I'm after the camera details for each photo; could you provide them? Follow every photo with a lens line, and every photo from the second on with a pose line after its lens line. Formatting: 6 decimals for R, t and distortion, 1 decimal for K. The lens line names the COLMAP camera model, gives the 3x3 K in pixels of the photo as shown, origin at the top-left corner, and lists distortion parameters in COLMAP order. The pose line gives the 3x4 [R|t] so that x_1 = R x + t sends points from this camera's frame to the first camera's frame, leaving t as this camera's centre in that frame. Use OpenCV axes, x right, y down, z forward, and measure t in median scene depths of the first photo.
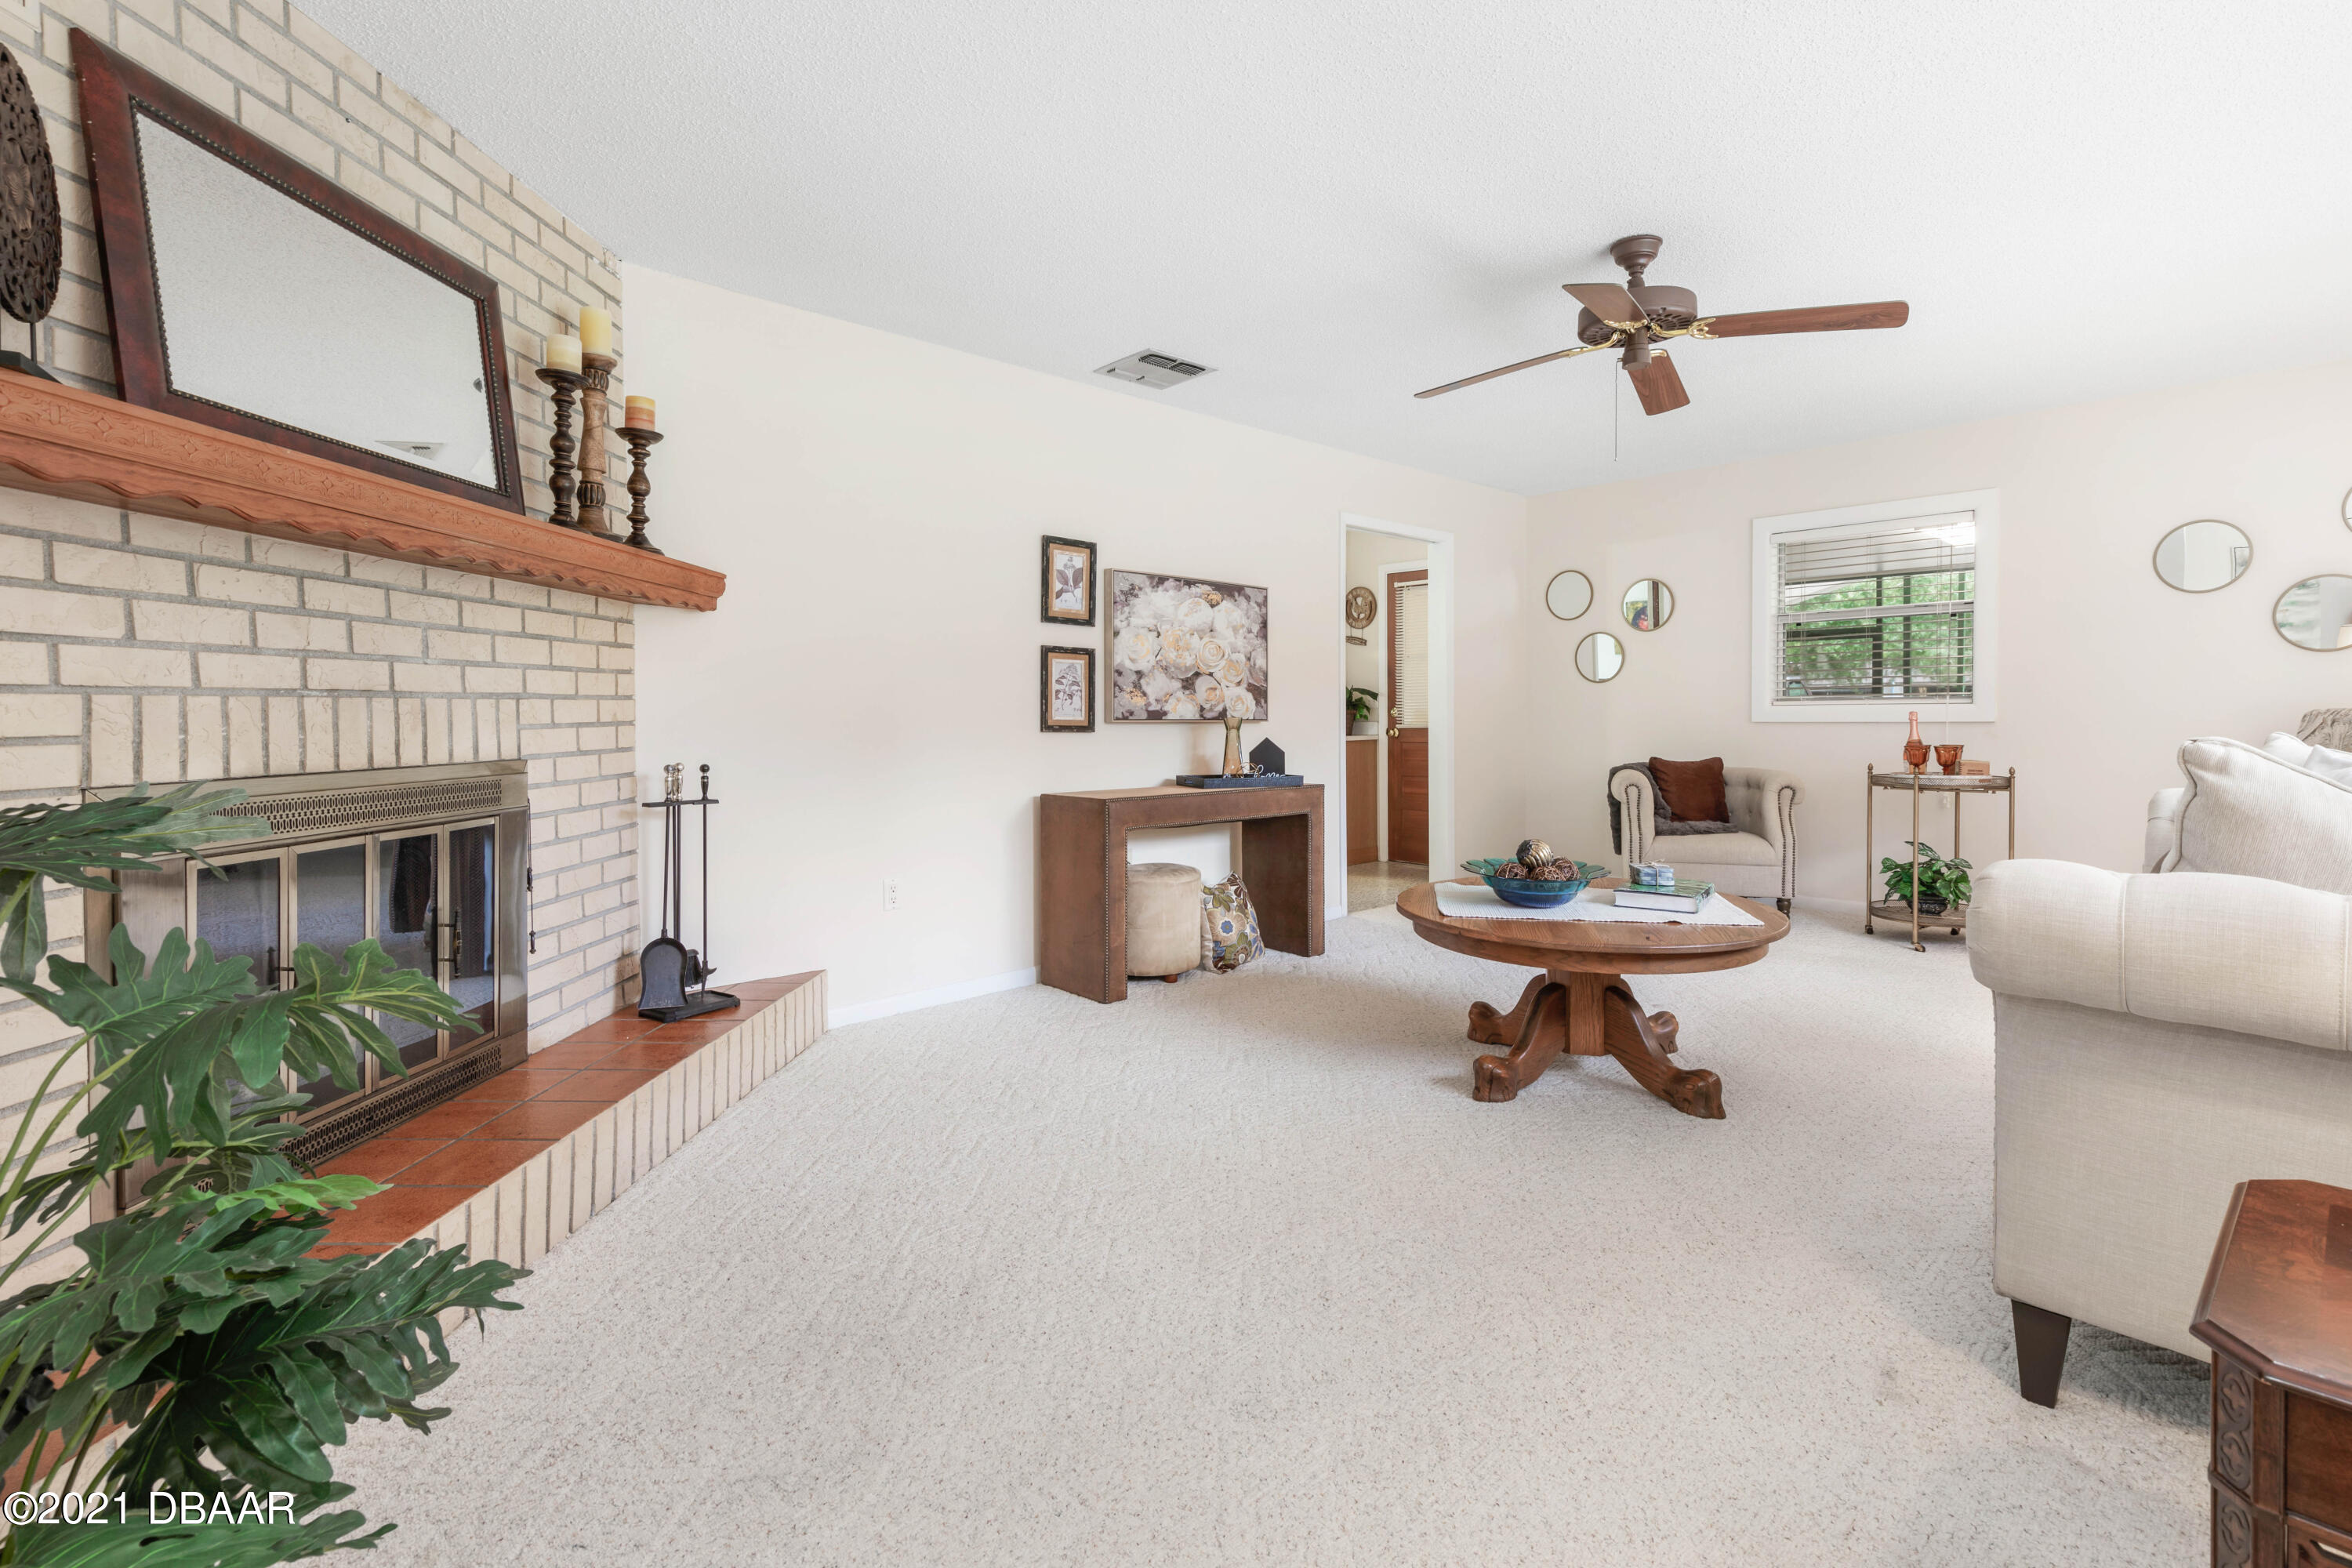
lens RADIAL K [[1084.5, 0, 1183.6], [0, 1084.5, 755.2], [0, 0, 1]] dist [-0.001721, -0.000159]
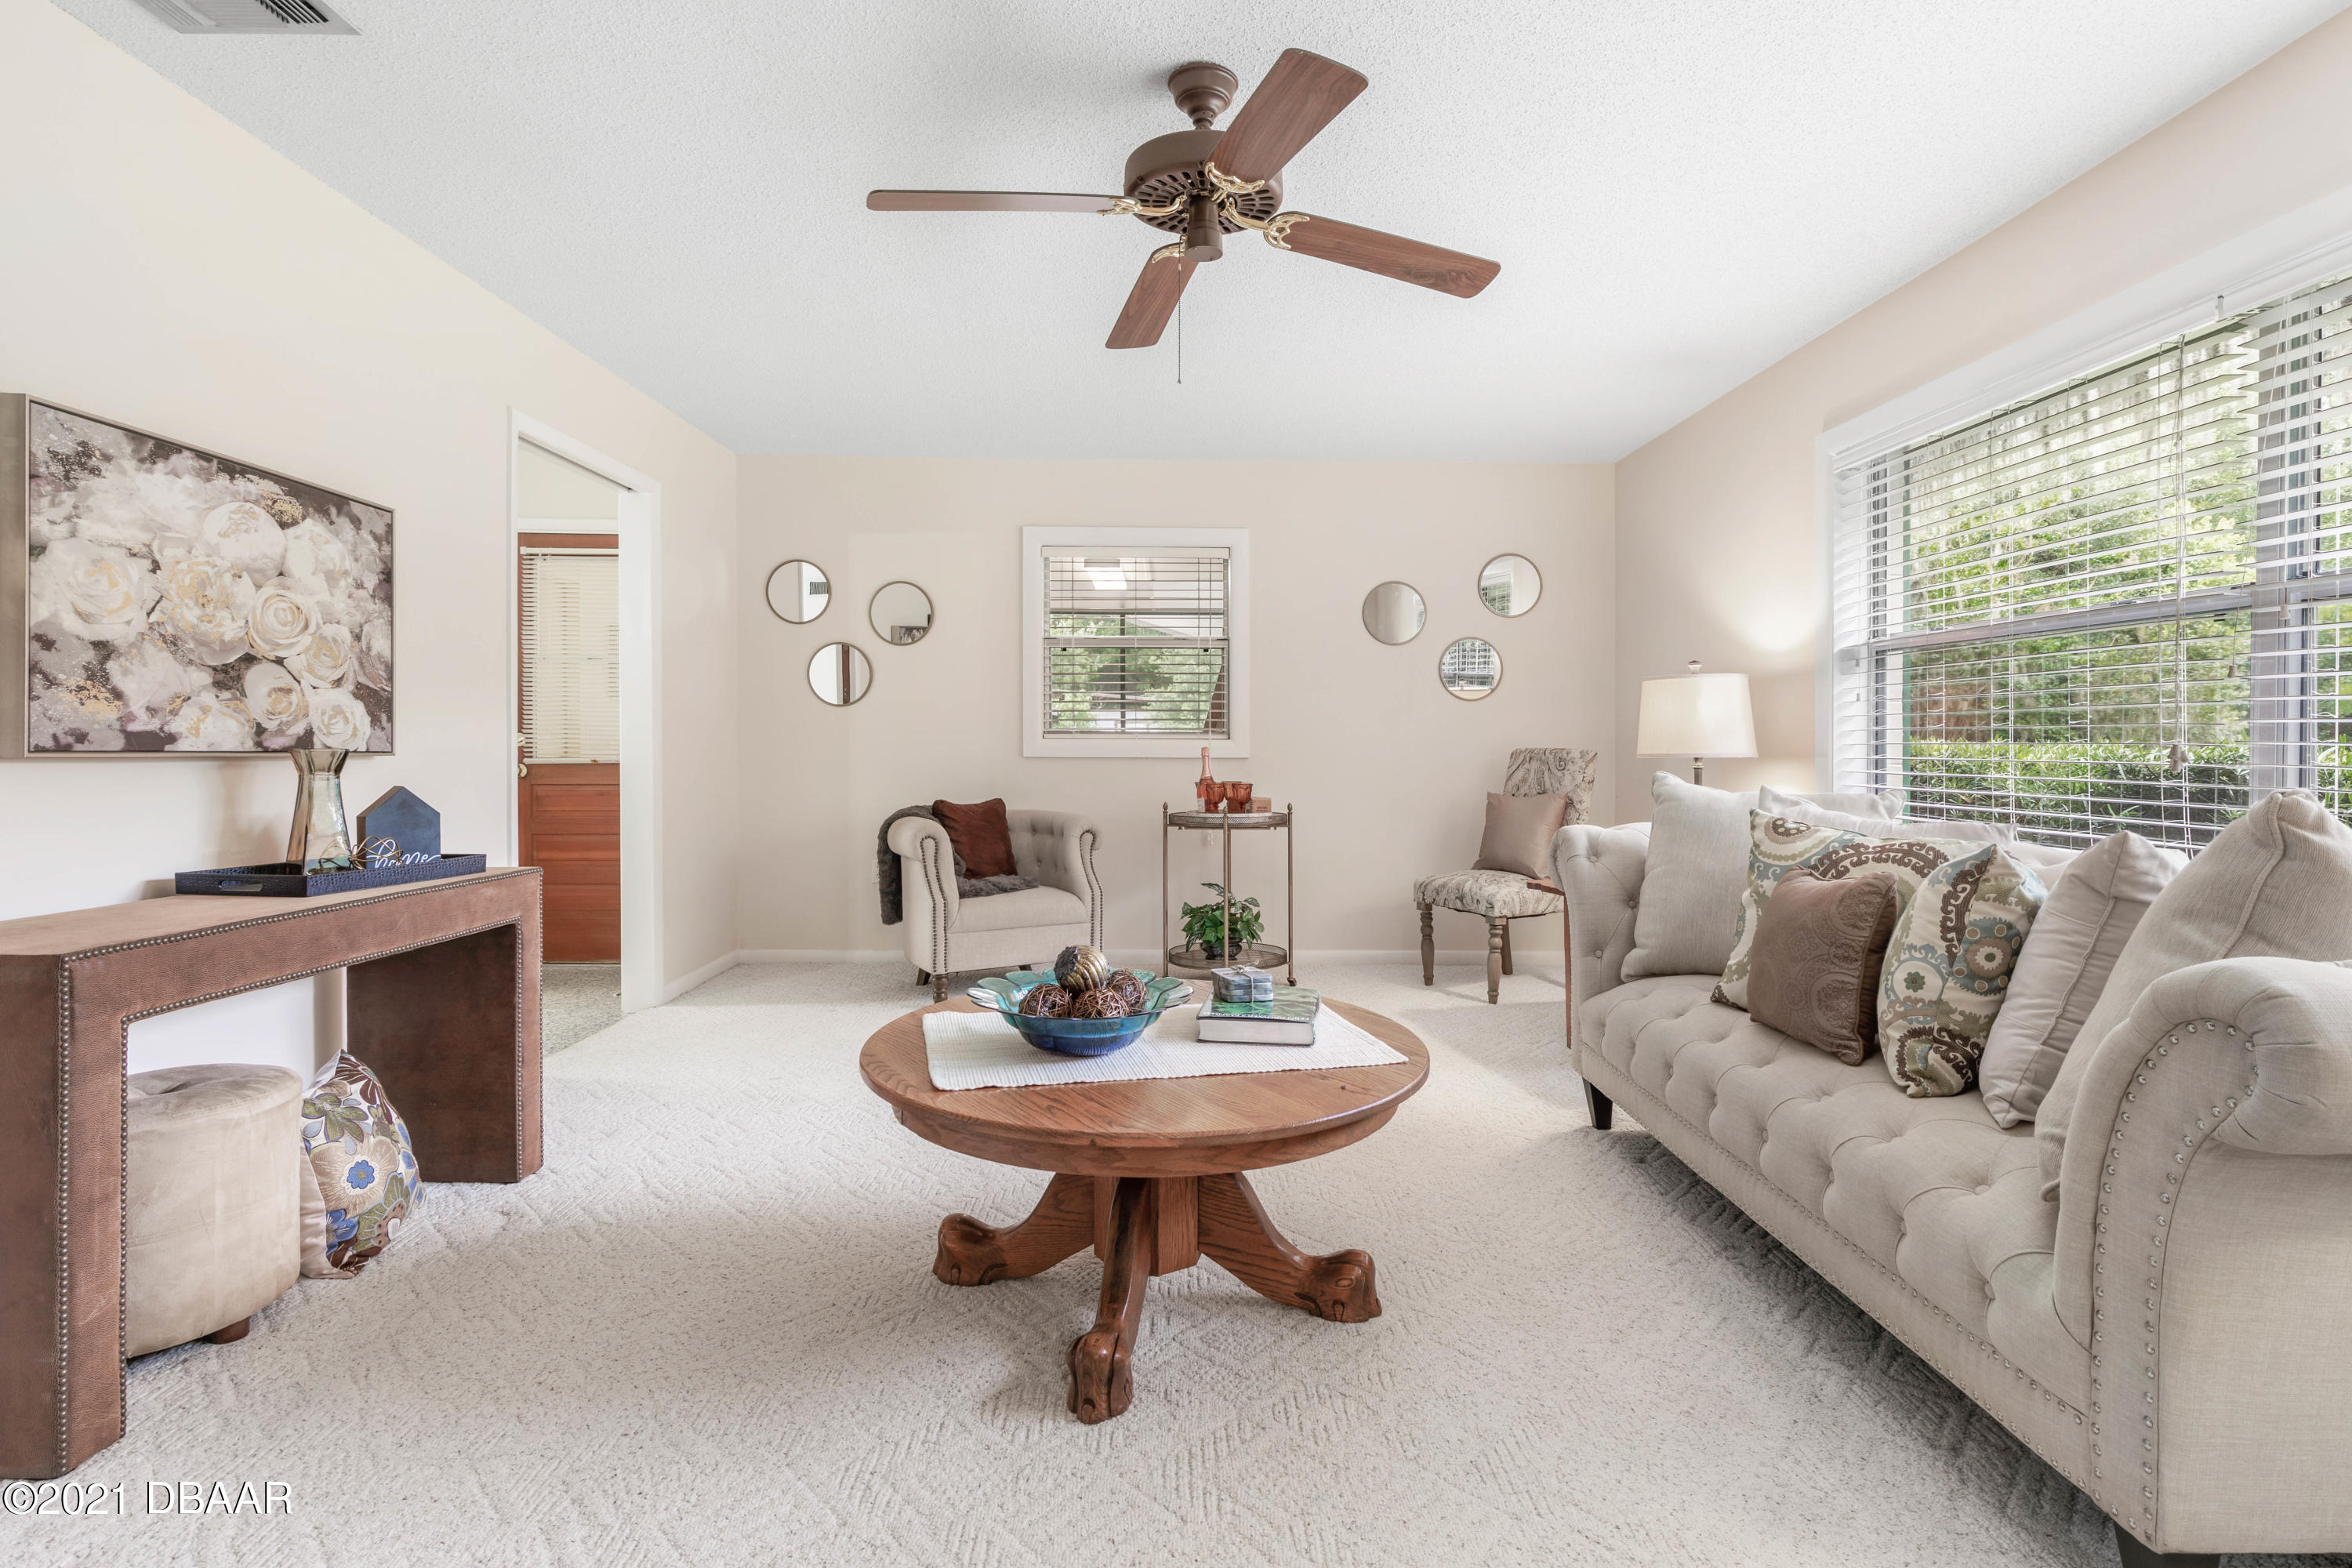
lens RADIAL K [[1142.8, 0, 1194.4], [0, 1142.8, 758.9], [0, 0, 1]] dist [0.000557, -0.000675]
pose [[0.660252, 0.000463, 0.751044, -0.094935], [0.017345, 0.999724, -0.015865, -0.014604], [-0.750844, 0.023502, 0.660061, 0.350961]]
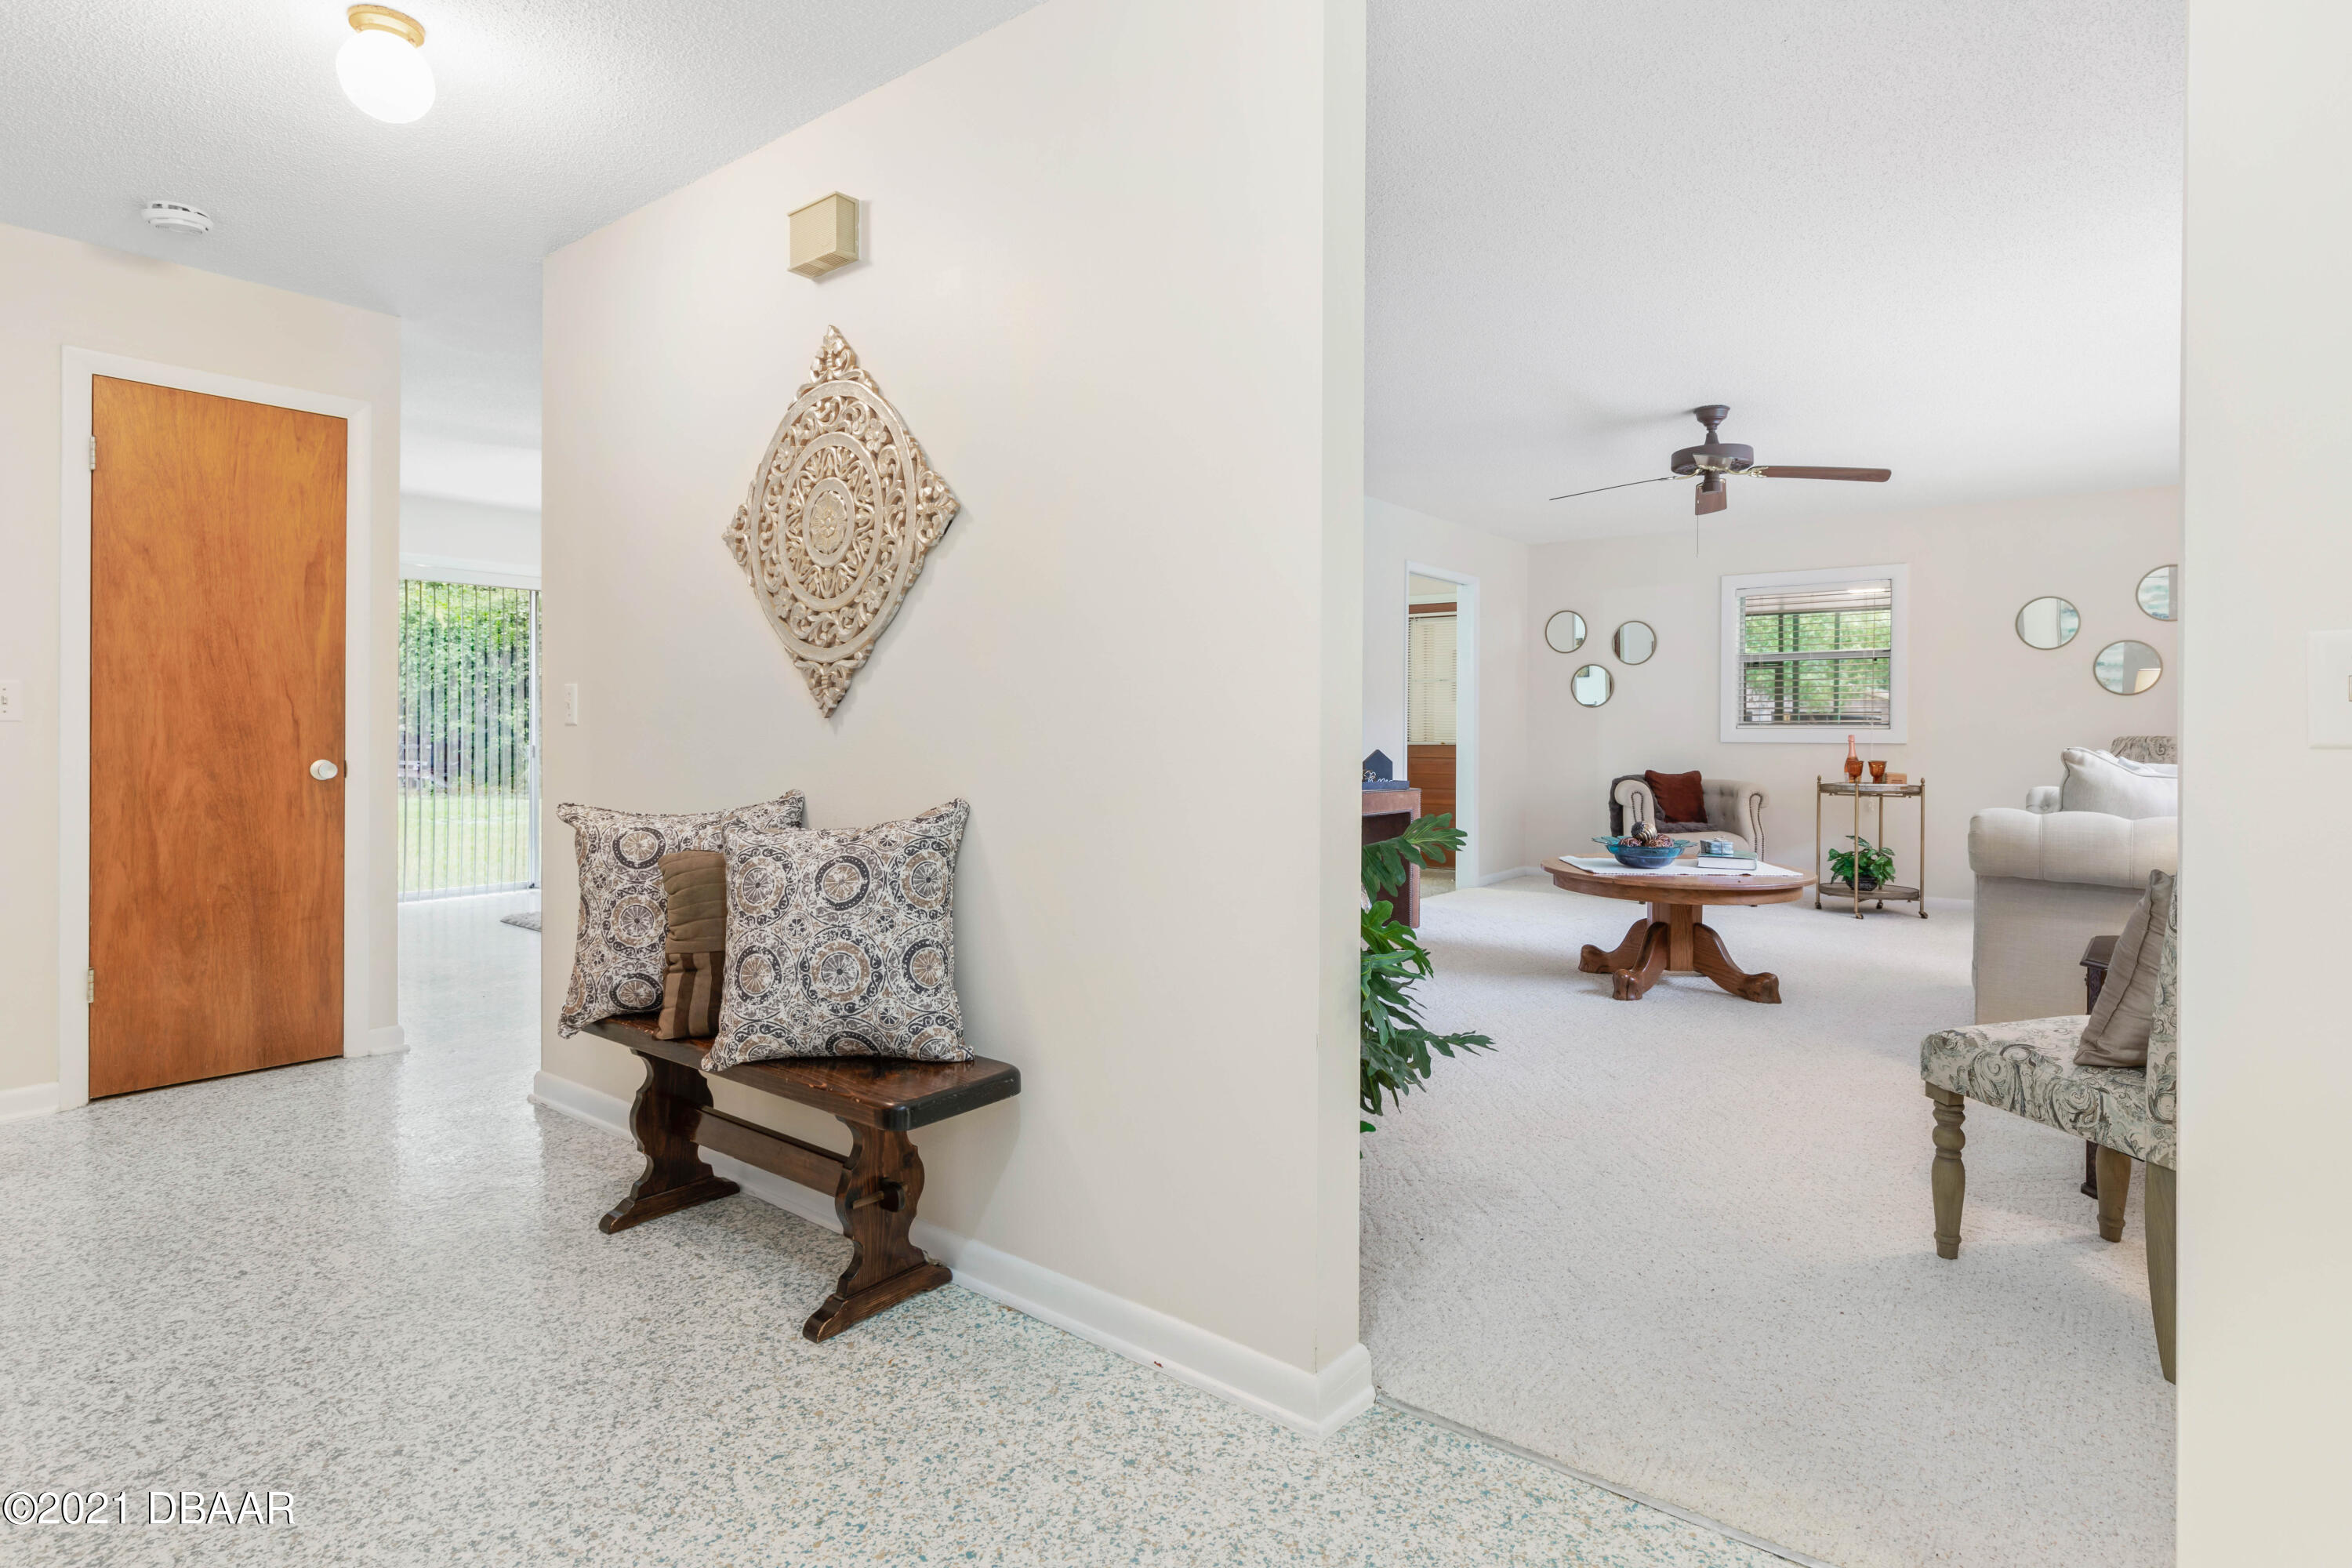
lens RADIAL K [[1249.6, 0, 1180.0], [0, 1249.6, 755.2], [0, 0, 1]] dist [0.000126, 0.000117]
pose [[0.987035, 0.009006, 0.160250, -0.367527], [-0.005967, 0.999793, -0.019435, 0.018082], [-0.160392, 0.018226, 0.986885, -0.353778]]
